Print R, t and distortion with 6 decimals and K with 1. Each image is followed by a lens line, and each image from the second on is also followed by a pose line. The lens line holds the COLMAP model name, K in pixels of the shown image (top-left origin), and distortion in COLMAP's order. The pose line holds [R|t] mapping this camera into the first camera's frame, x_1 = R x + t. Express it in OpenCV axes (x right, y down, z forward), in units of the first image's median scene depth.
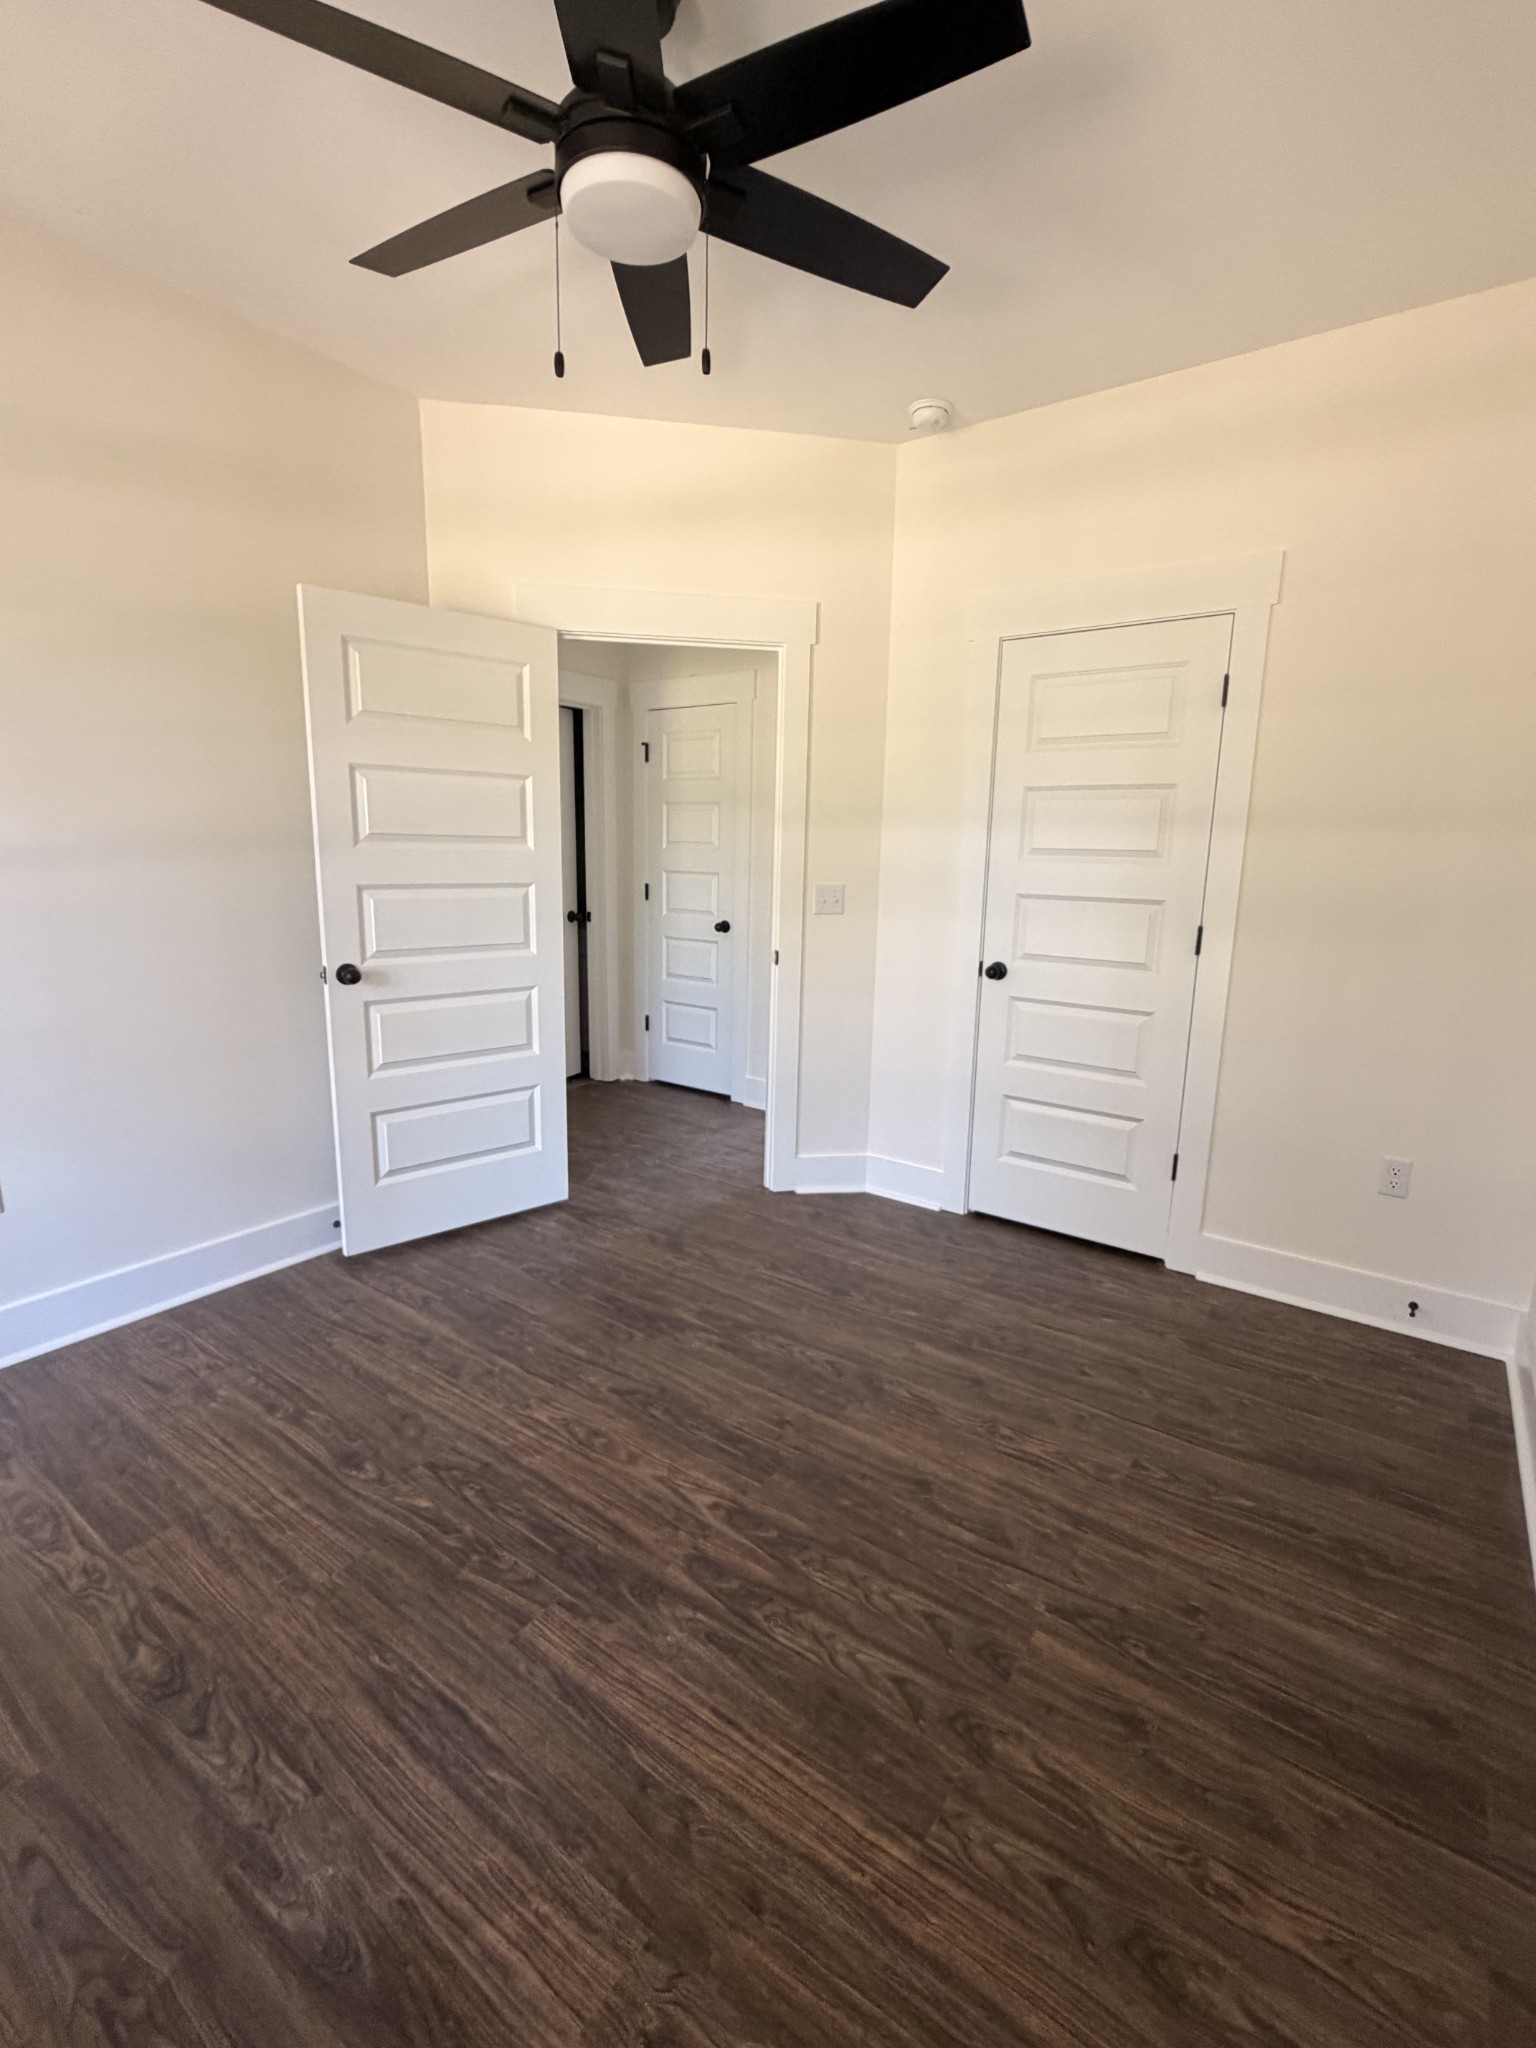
lens RADIAL K [[936.3, 0, 762.8], [0, 936.3, 1014.0], [0, 0, 1]] dist [-0.001514, 0.001281]
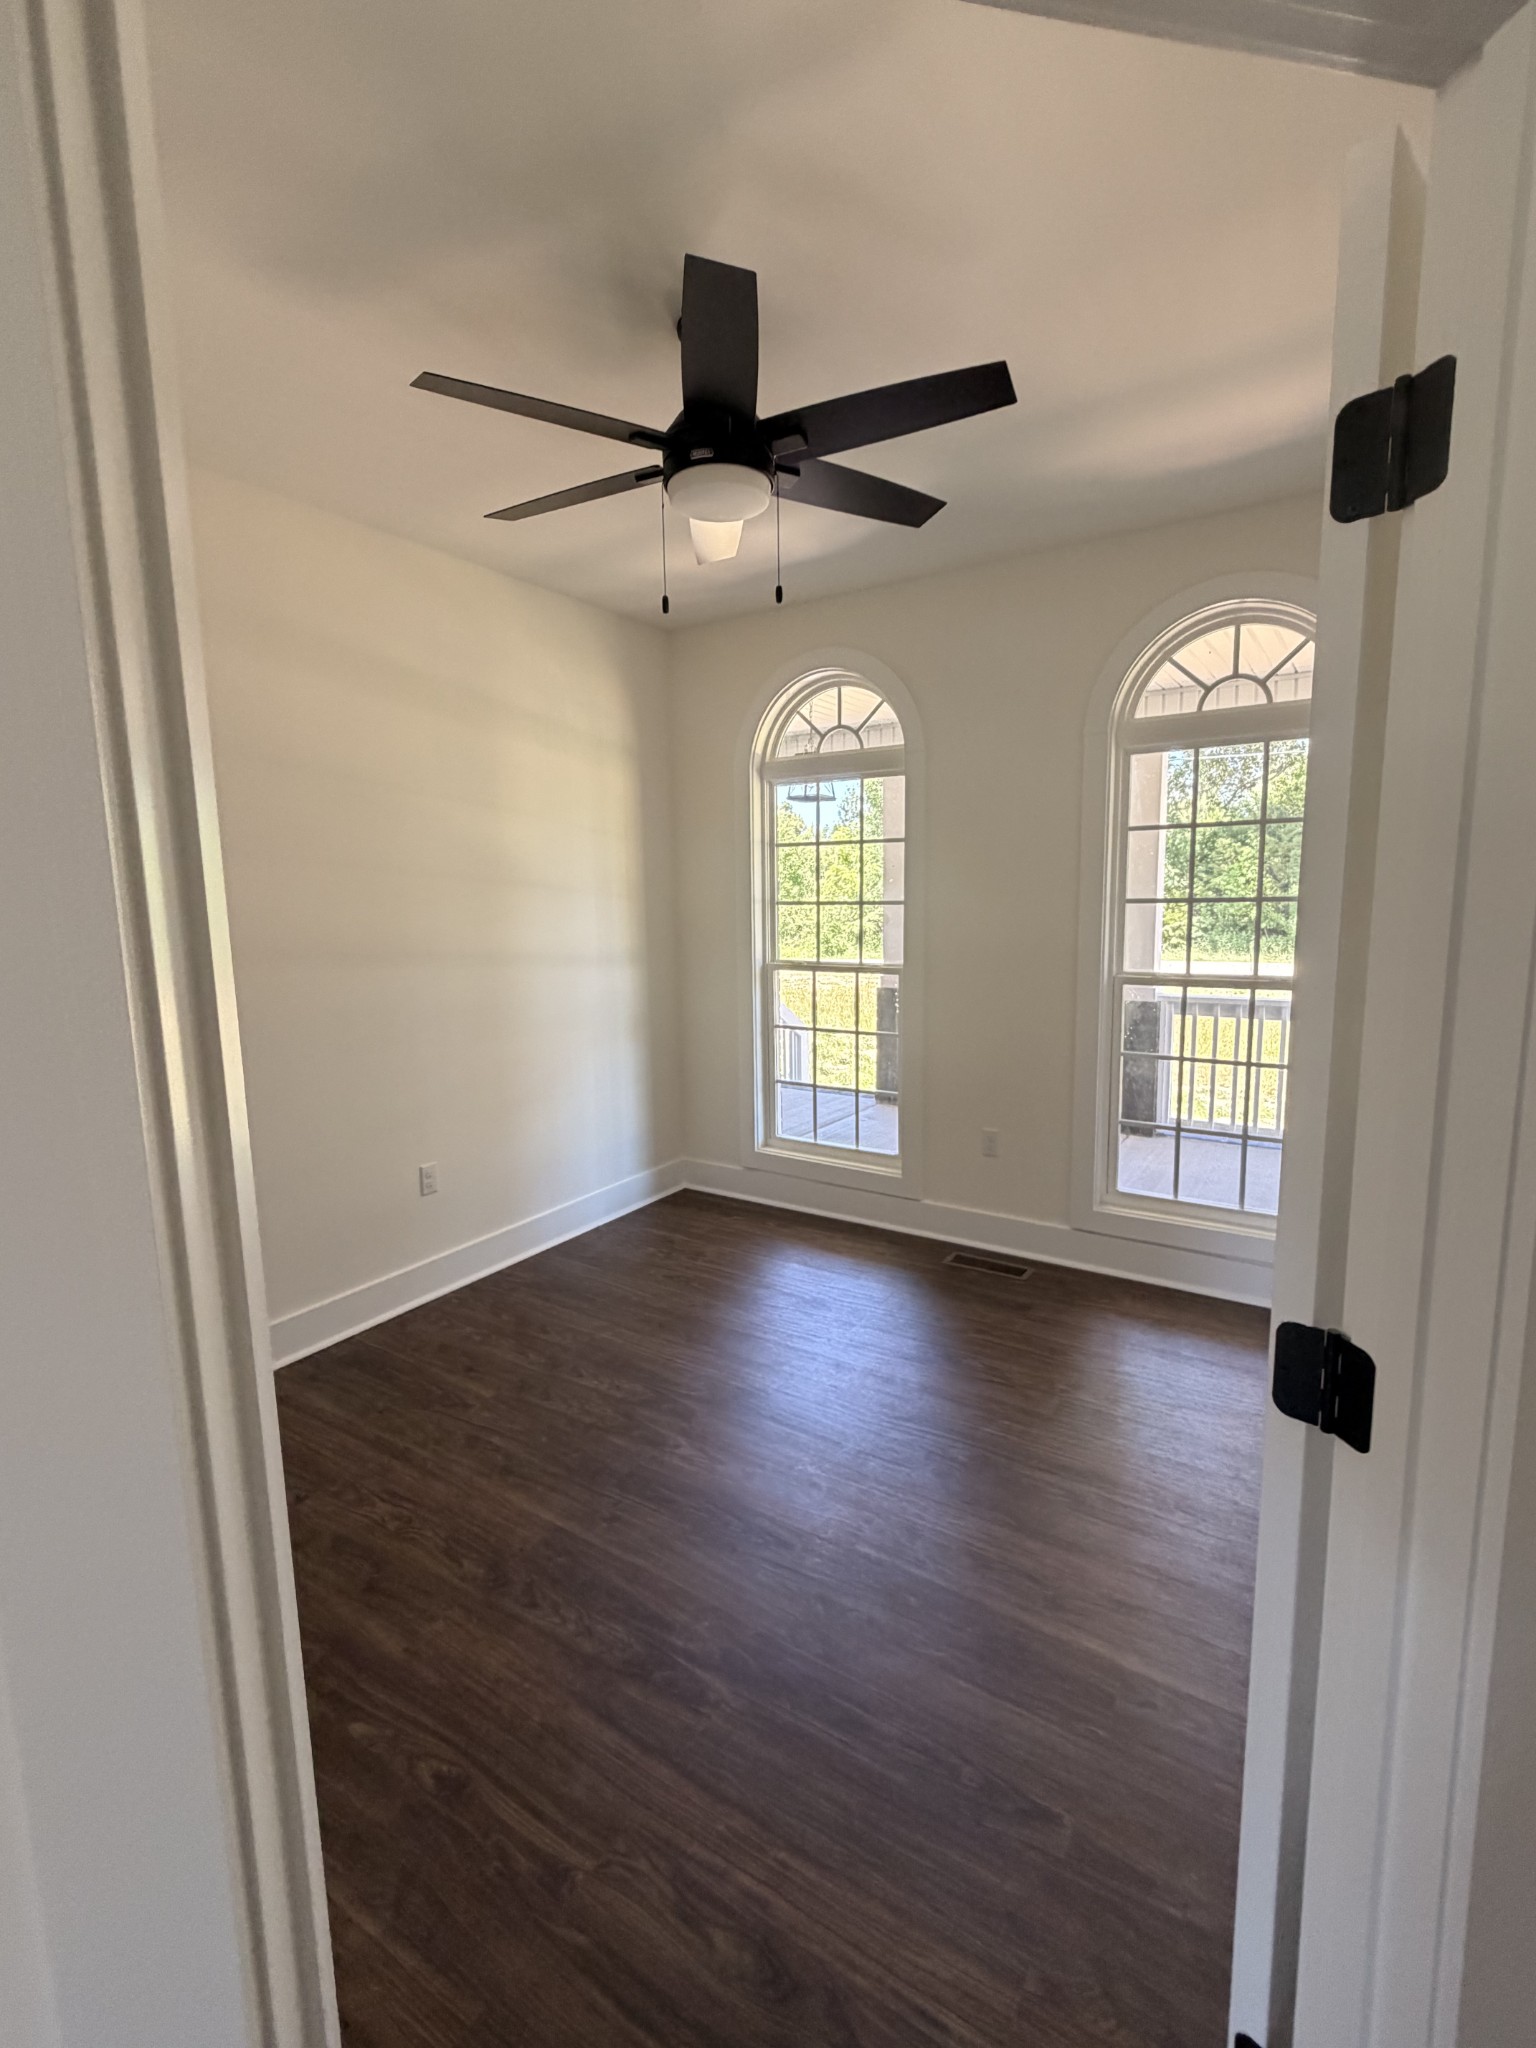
lens RADIAL K [[936.3, 0, 767.1], [0, 936.3, 1021.6], [0, 0, 1]] dist [-0.001514, 0.001281]
pose [[-0.998391, -0.011207, -0.055589, -0.095042], [-0.027096, 0.955411, 0.294033, -0.428753], [0.049815, 0.295066, -0.954177, 2.022765]]
